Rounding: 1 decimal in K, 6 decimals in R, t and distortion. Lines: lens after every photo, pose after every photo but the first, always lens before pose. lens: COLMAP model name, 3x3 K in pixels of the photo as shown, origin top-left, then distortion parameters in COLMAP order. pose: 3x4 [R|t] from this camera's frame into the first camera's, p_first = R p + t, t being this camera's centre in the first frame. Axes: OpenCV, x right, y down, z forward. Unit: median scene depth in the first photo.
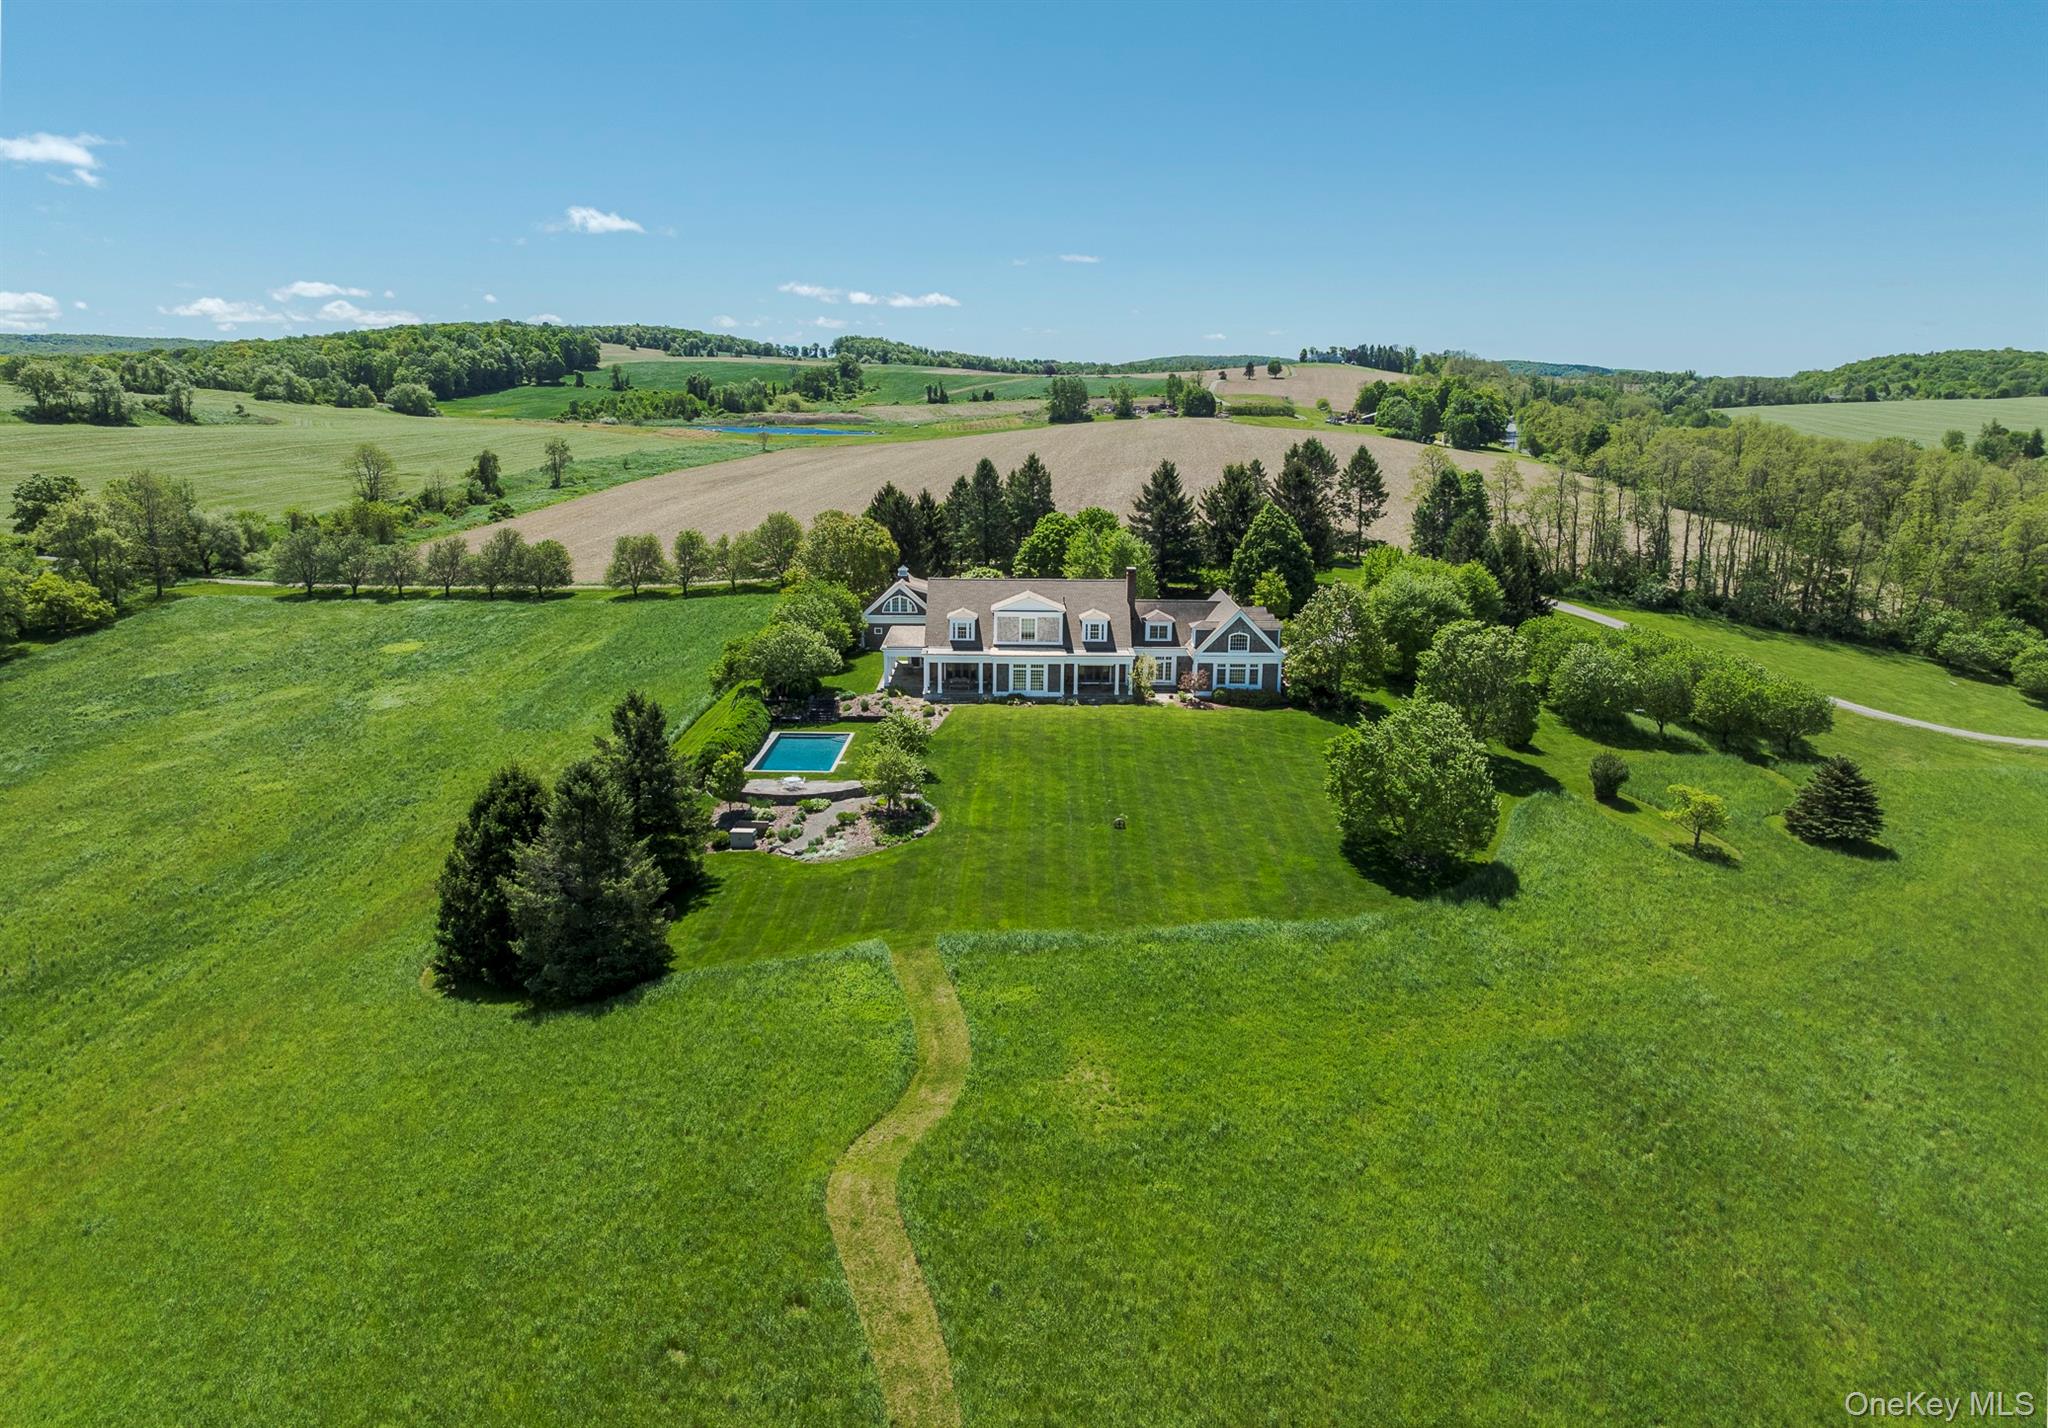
lens RADIAL K [[1428.6, 0, 1023.3], [0, 1428.6, 714.6], [0, 0, 1]] dist [-0.032148, -0.008307]
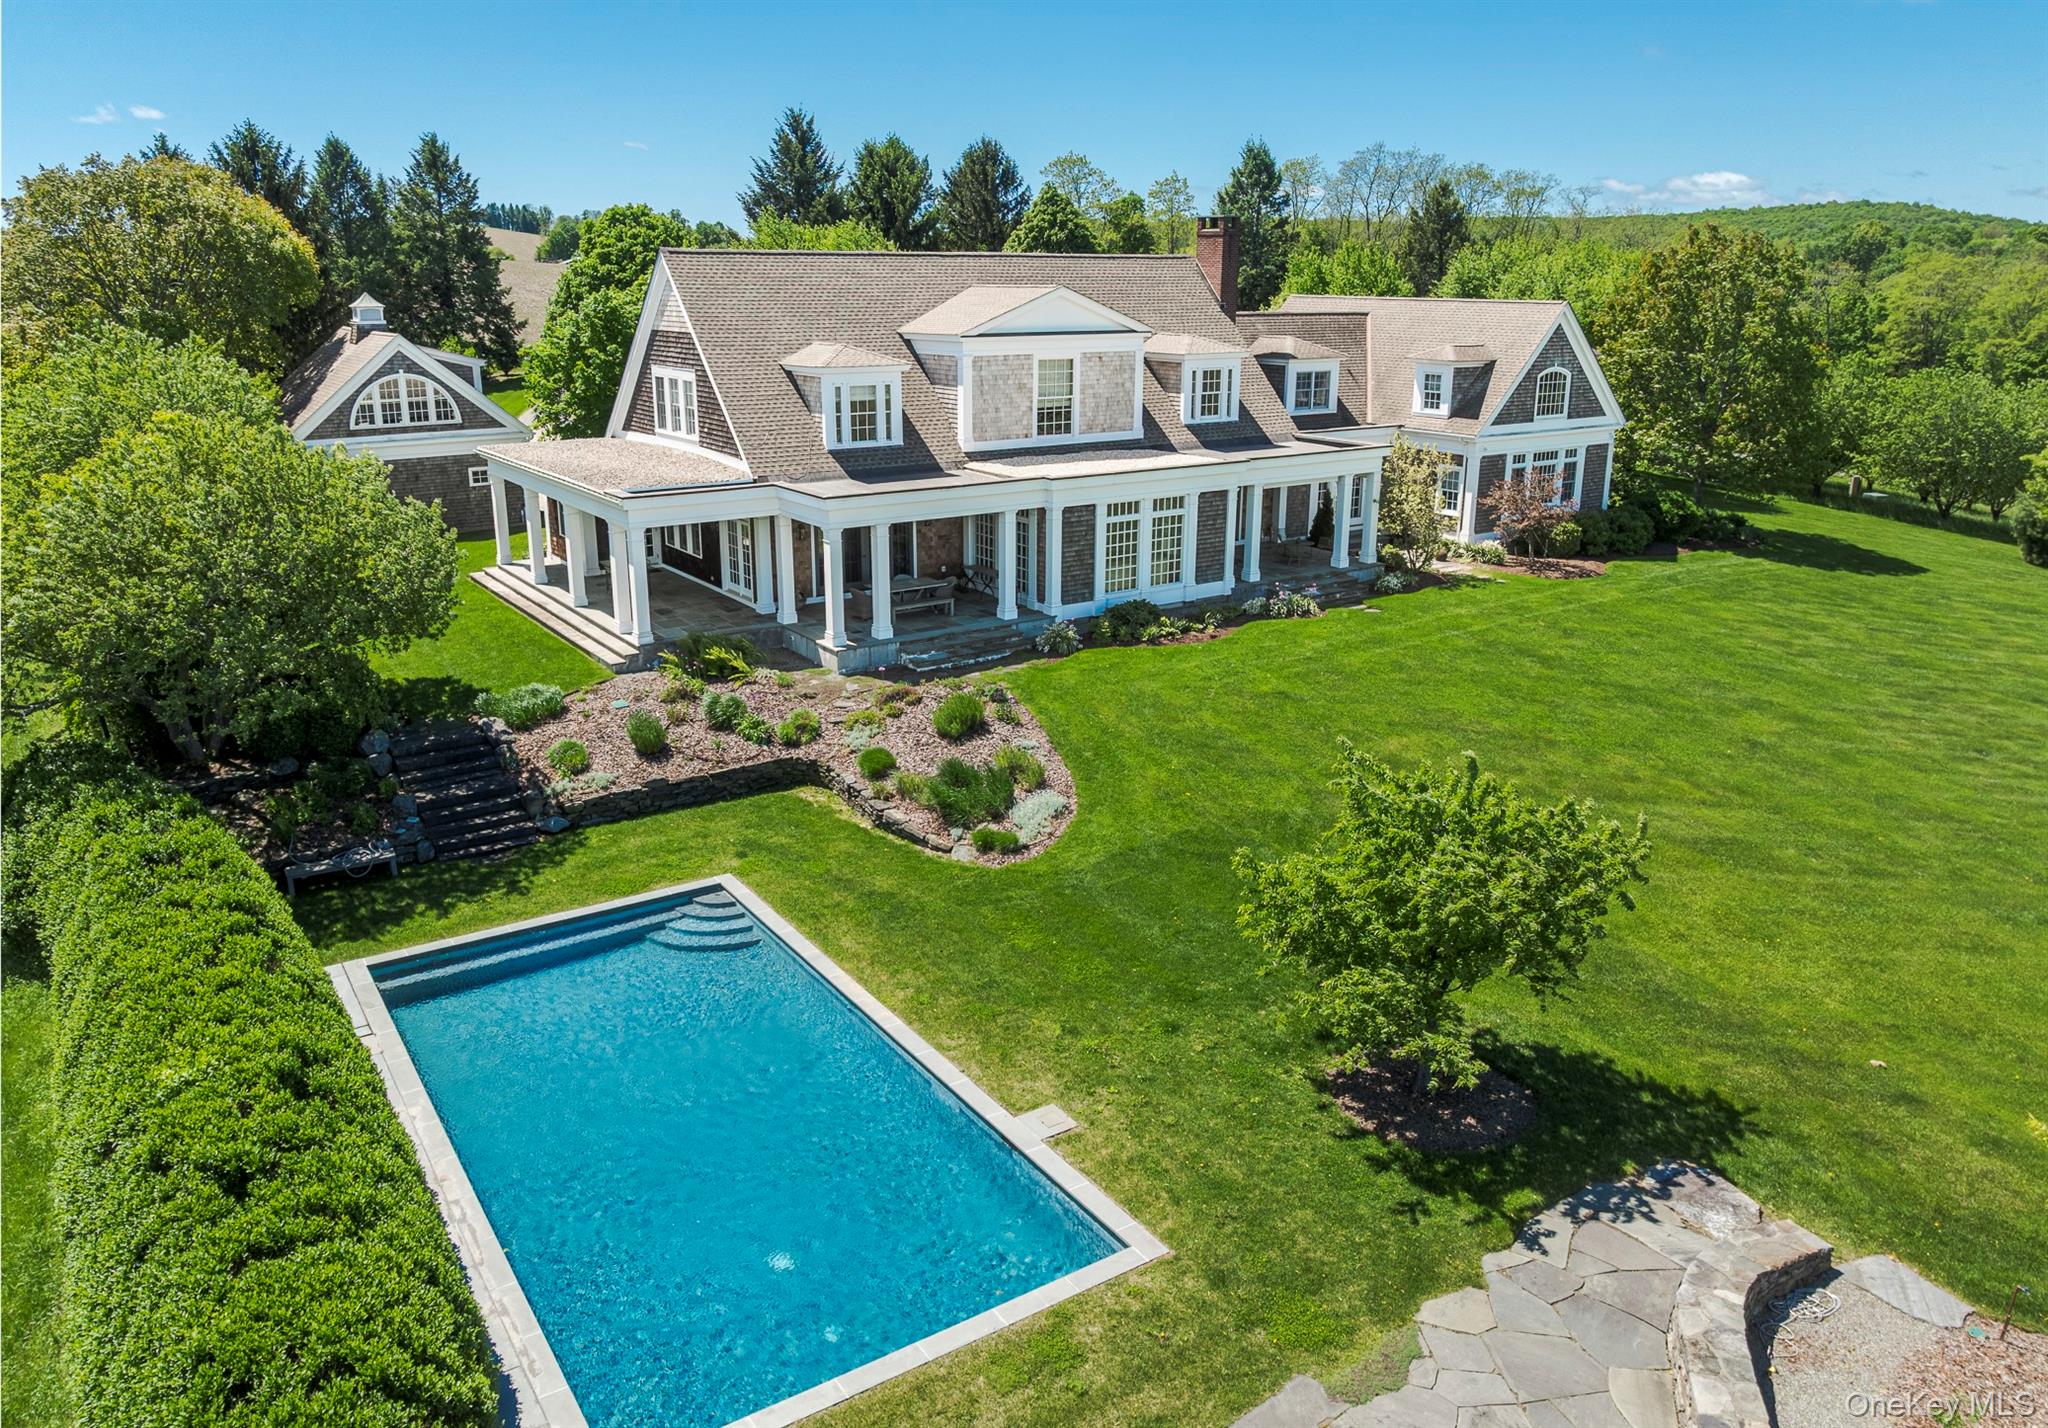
lens RADIAL K [[1428.6, 0, 1023.0], [0, 1428.6, 711.8], [0, 0, 1]] dist [-0.032148, -0.008307]
pose [[0.823563, -0.174452, 0.539732, -0.184823], [0.135065, 0.984474, 0.112109, -0.028209], [-0.550909, -0.019430, 0.834339, 0.756383]]
